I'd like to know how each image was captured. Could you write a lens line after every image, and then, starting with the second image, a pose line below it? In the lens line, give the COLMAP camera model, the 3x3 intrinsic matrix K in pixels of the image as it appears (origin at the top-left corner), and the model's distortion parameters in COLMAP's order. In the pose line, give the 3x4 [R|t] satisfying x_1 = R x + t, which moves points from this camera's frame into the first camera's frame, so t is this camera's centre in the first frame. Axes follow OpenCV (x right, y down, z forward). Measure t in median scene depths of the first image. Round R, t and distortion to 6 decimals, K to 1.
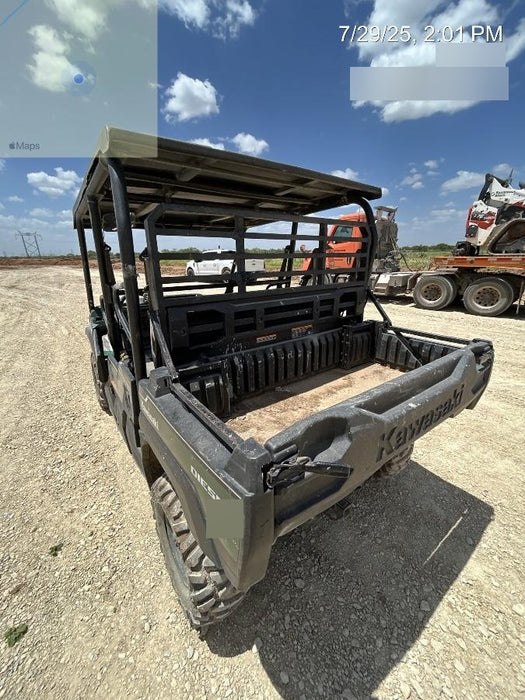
lens RADIAL K [[282.7, 0, 263.7], [0, 282.7, 347.9], [0, 0, 1]] dist [0.002739, -0.000848]
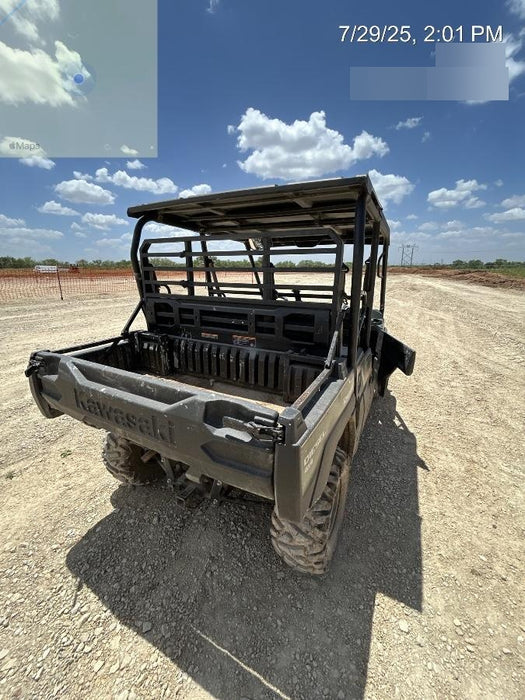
lens RADIAL K [[282.7, 0, 263.2], [0, 282.7, 348.4], [0, 0, 1]] dist [0.002739, -0.000848]
pose [[0.440407, 0.260907, -0.859052, 1.175415], [-0.285621, 0.947847, 0.141447, -0.220128], [0.851154, 0.183069, 0.491958, 0.604250]]
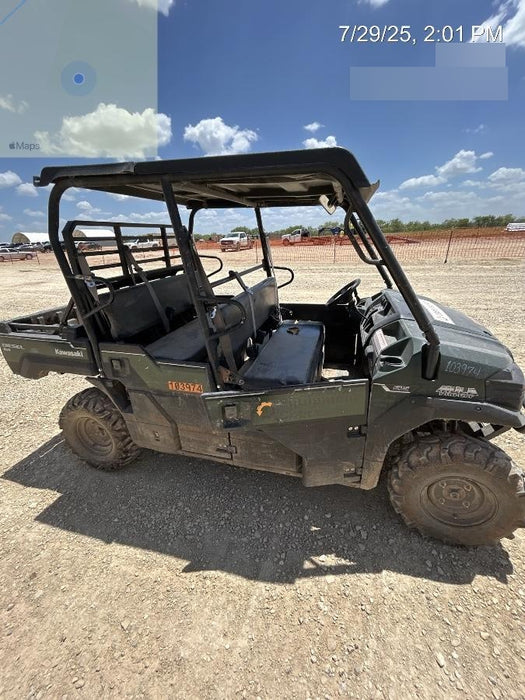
lens RADIAL K [[282.7, 0, 263.7], [0, 282.7, 347.5], [0, 0, 1]] dist [0.002739, -0.000848]
pose [[-0.789677, 0.269065, -0.551375, 0.546268], [-0.135175, 0.800315, 0.584143, -0.859583], [0.598446, 0.535817, -0.595620, 2.516093]]
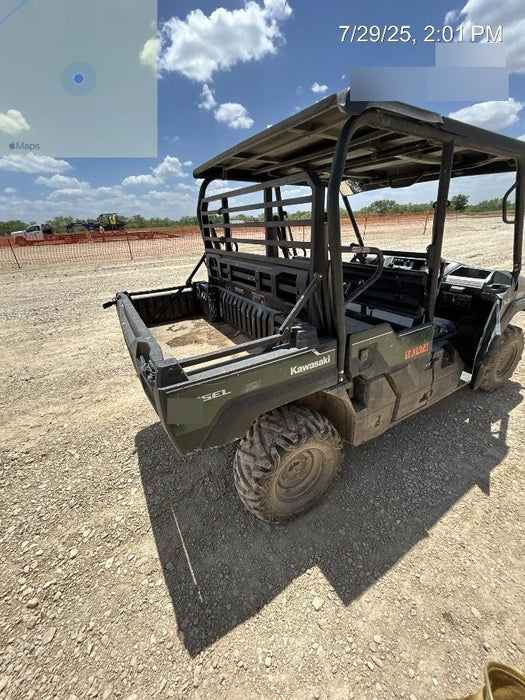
lens RADIAL K [[282.7, 0, 263.2], [0, 282.7, 347.9], [0, 0, 1]] dist [0.002739, -0.000848]
pose [[-0.101159, 0.426167, -0.898971, 1.295952], [-0.259842, 0.860924, 0.437370, -0.406247], [0.960338, 0.277834, 0.023646, 1.150527]]
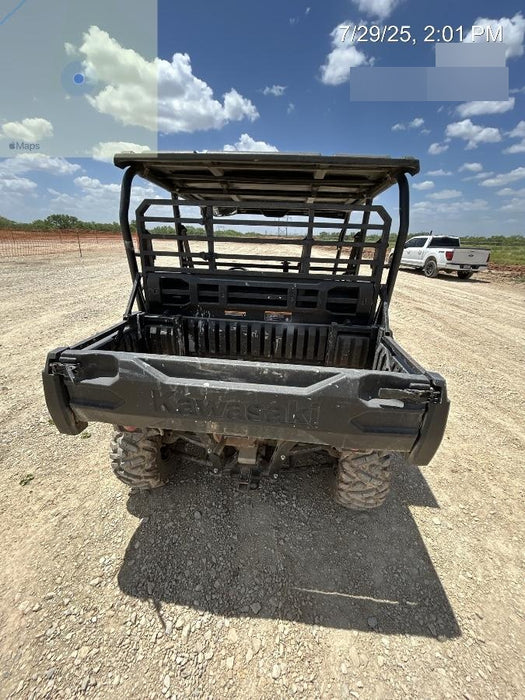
lens RADIAL K [[282.7, 0, 263.4], [0, 282.7, 348.2], [0, 0, 1]] dist [0.002739, -0.000848]
pose [[0.749052, 0.278718, -0.601031, 0.818216], [-0.246434, 0.959321, 0.137744, -0.083781], [0.614973, 0.044937, 0.787267, 0.177805]]
